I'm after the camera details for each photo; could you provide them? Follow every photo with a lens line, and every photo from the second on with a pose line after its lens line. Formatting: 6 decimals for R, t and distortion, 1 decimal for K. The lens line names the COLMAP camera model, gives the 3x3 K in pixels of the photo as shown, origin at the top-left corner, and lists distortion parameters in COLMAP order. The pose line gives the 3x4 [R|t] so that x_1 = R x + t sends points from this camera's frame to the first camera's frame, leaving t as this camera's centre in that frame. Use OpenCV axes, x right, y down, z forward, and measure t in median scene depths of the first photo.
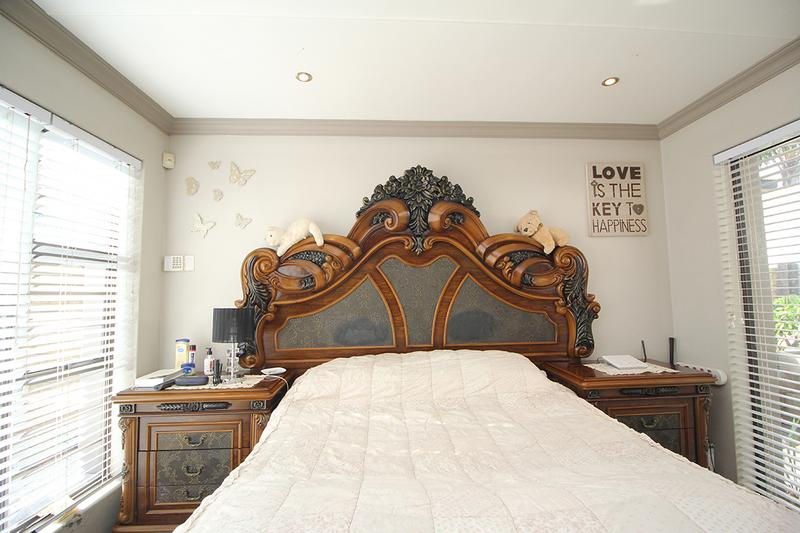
lens RADIAL K [[369.9, 0, 401.8], [0, 369.9, 264.7], [0, 0, 1]] dist [-0.003922, -0.007800]
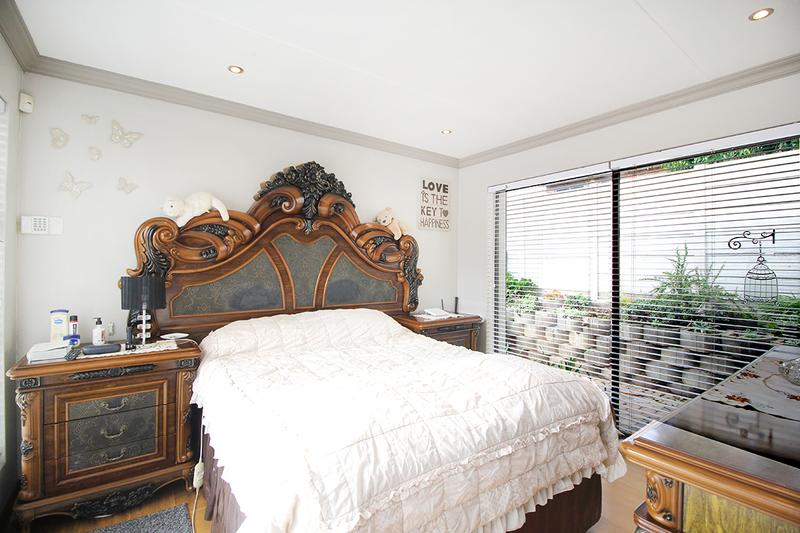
lens RADIAL K [[369.9, 0, 401.0], [0, 369.9, 265.7], [0, 0, 1]] dist [-0.003922, -0.007800]
pose [[0.836106, 0.022416, 0.548109, -0.371650], [-0.066713, 0.995903, 0.061038, -0.019051], [-0.544495, -0.087600, 0.834177, -0.203534]]
